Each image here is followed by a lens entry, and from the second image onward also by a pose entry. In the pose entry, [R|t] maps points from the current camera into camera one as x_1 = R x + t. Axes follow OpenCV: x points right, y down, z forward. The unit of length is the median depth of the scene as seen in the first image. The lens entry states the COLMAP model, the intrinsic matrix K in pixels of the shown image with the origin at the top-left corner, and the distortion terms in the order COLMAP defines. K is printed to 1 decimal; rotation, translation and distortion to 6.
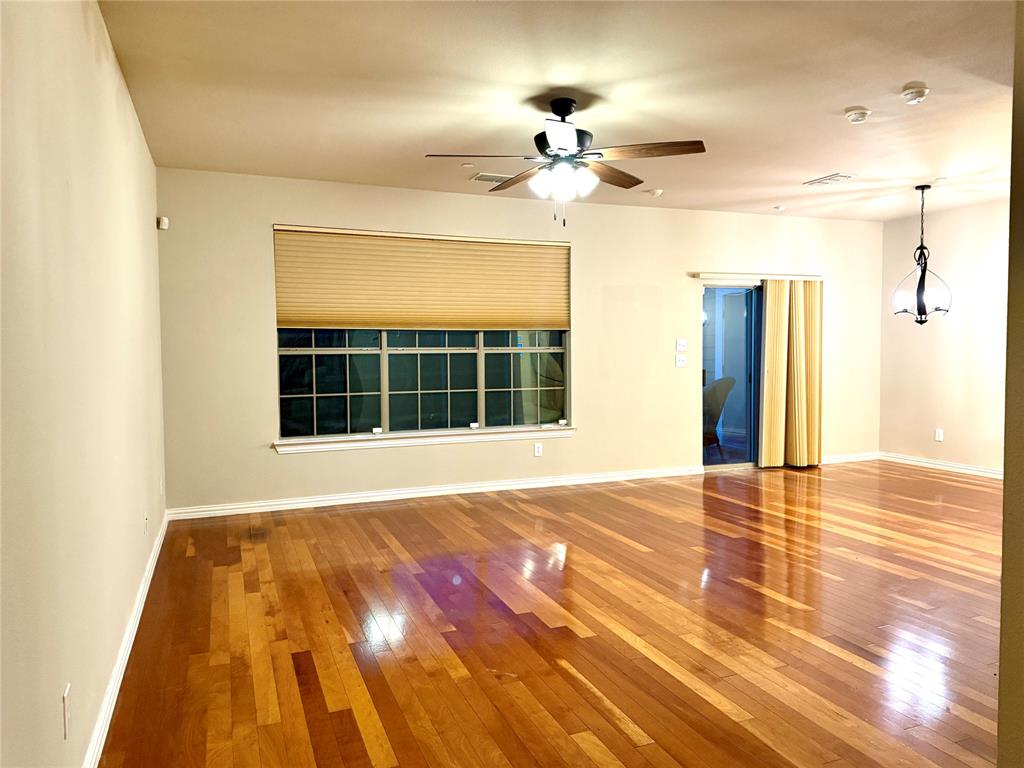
lens RADIAL K [[707.1, 0, 507.6], [0, 707.1, 379.1], [0, 0, 1]] dist [0.008436, -0.004607]
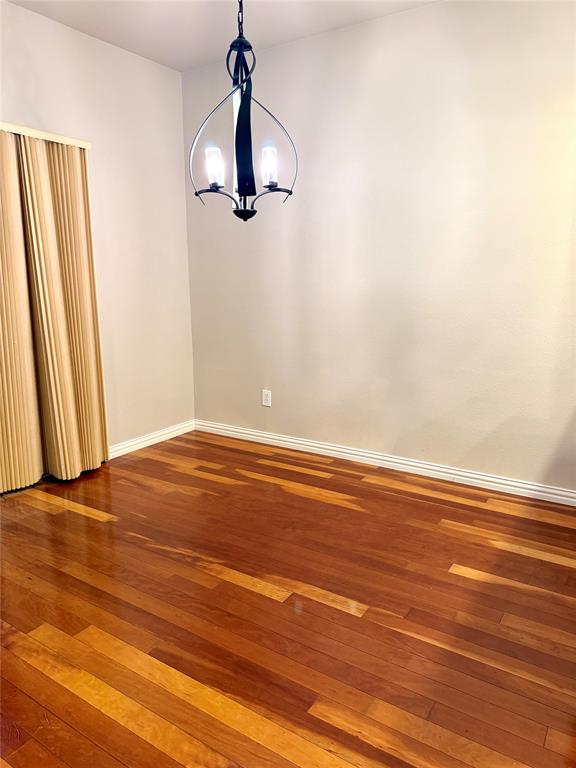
lens RADIAL K [[530.3, 0, 286.3], [0, 530.3, 381.6], [0, 0, 1]] dist [0.008436, -0.004607]
pose [[0.810508, -0.107326, 0.575811, 0.386750], [0.020609, 0.987686, 0.155088, -0.023998], [-0.585365, -0.113833, 0.802739, 0.681394]]
